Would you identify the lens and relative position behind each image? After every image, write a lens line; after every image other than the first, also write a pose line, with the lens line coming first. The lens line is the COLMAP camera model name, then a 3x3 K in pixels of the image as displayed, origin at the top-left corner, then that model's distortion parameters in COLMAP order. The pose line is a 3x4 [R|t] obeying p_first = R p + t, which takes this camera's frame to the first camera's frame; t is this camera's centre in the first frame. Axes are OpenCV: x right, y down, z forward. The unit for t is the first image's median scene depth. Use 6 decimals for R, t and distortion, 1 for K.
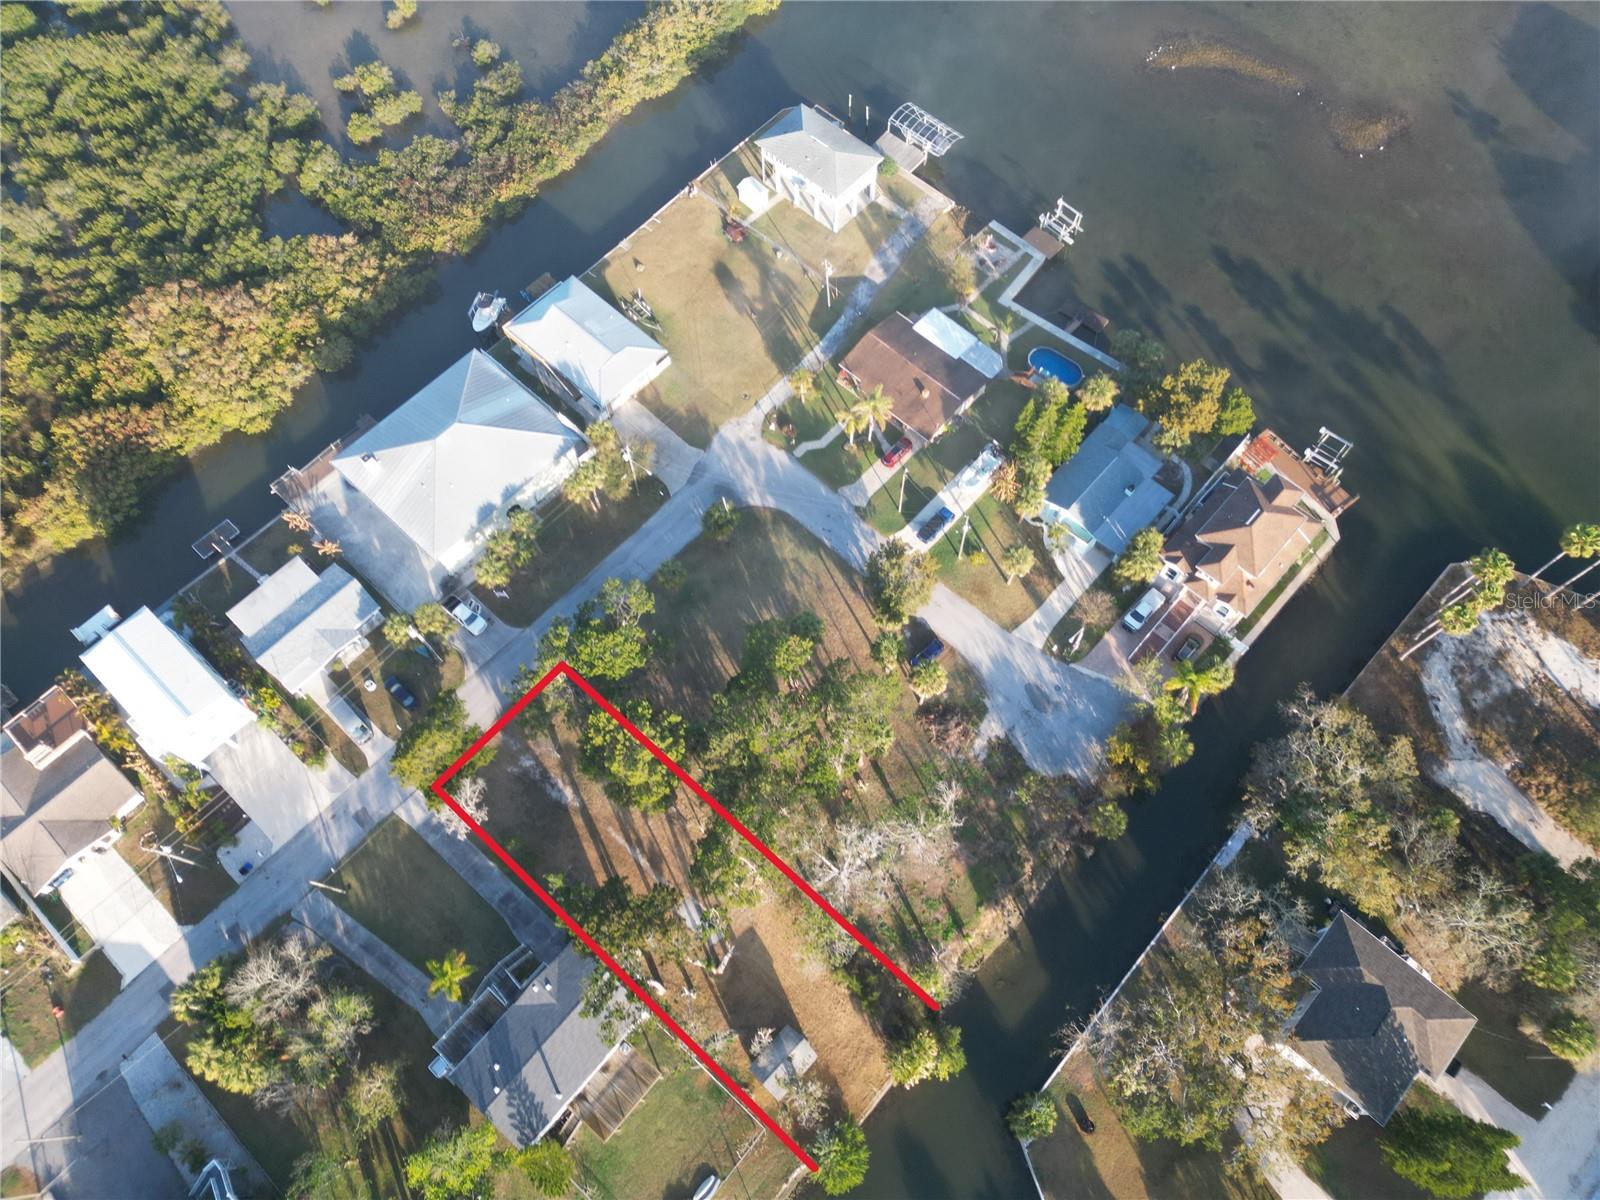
lens RADIAL K [[1111.5, 0, 794.6], [0, 1111.5, 597.5], [0, 0, 1]] dist [0.073211, -0.050414]
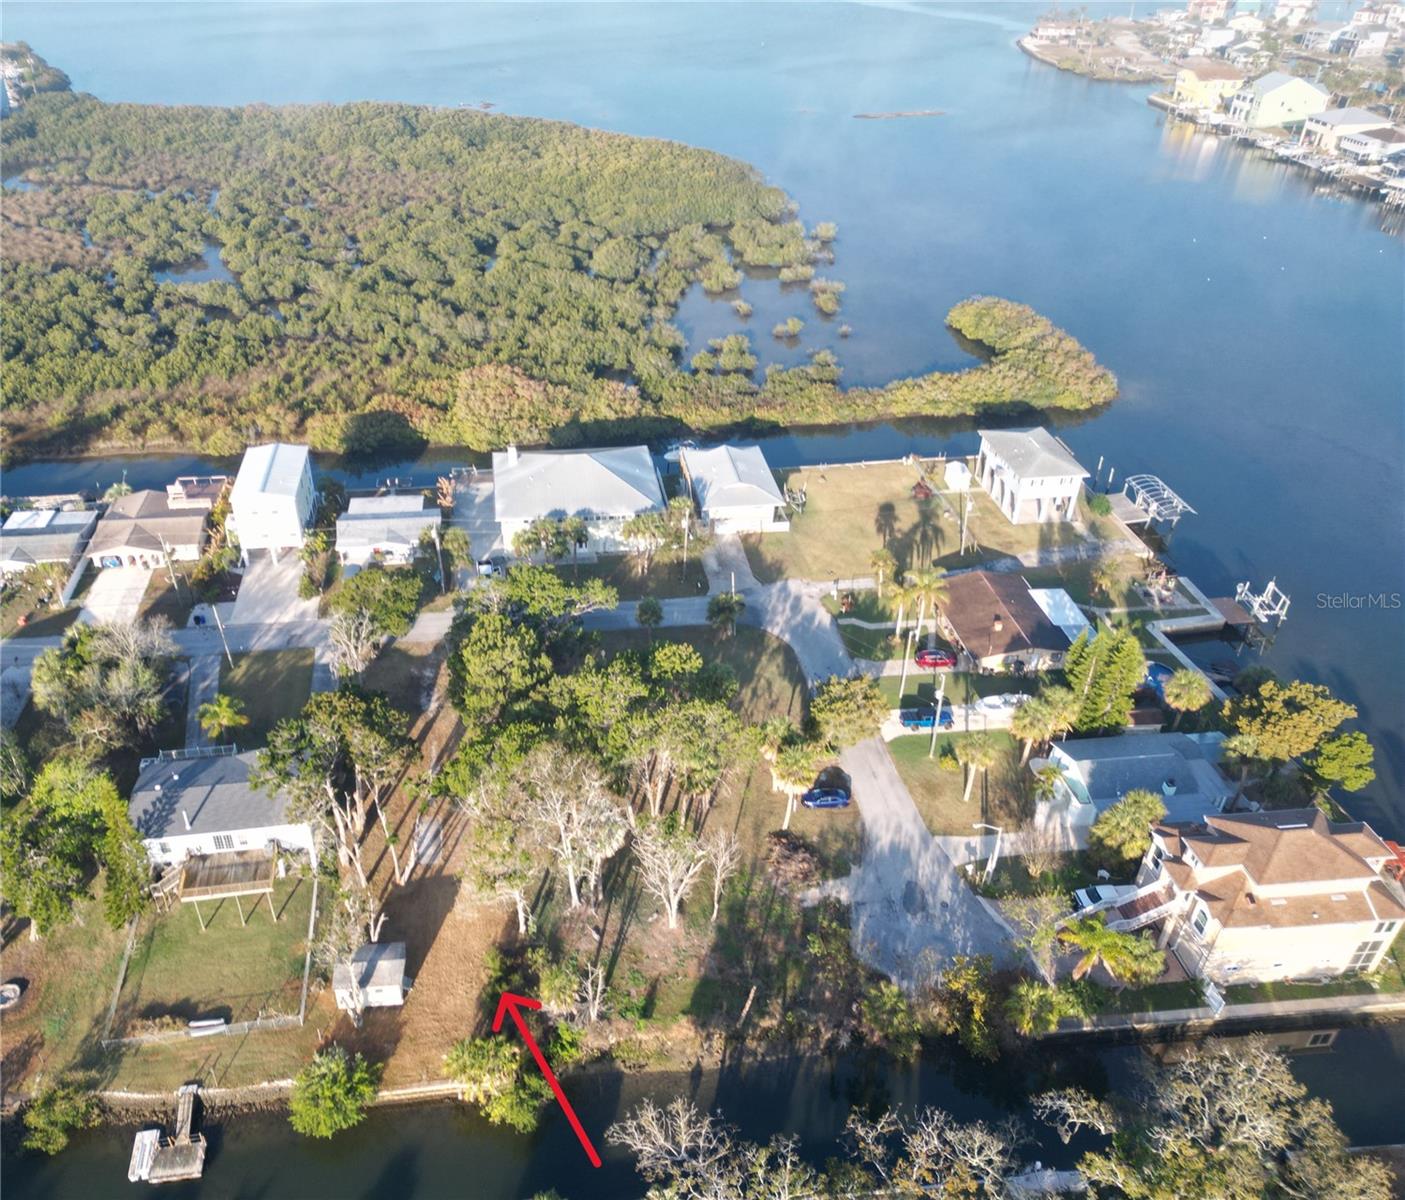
lens RADIAL K [[1128.9, 0, 602.4], [0, 1128.9, 580.3], [0, 0, 1]] dist [0.092448, -0.087966]
pose [[0.748502, 0.370269, -0.550132, 0.398118], [-0.606426, 0.717865, -0.341933, 0.324995], [0.268313, 0.589552, 0.761864, 0.187642]]
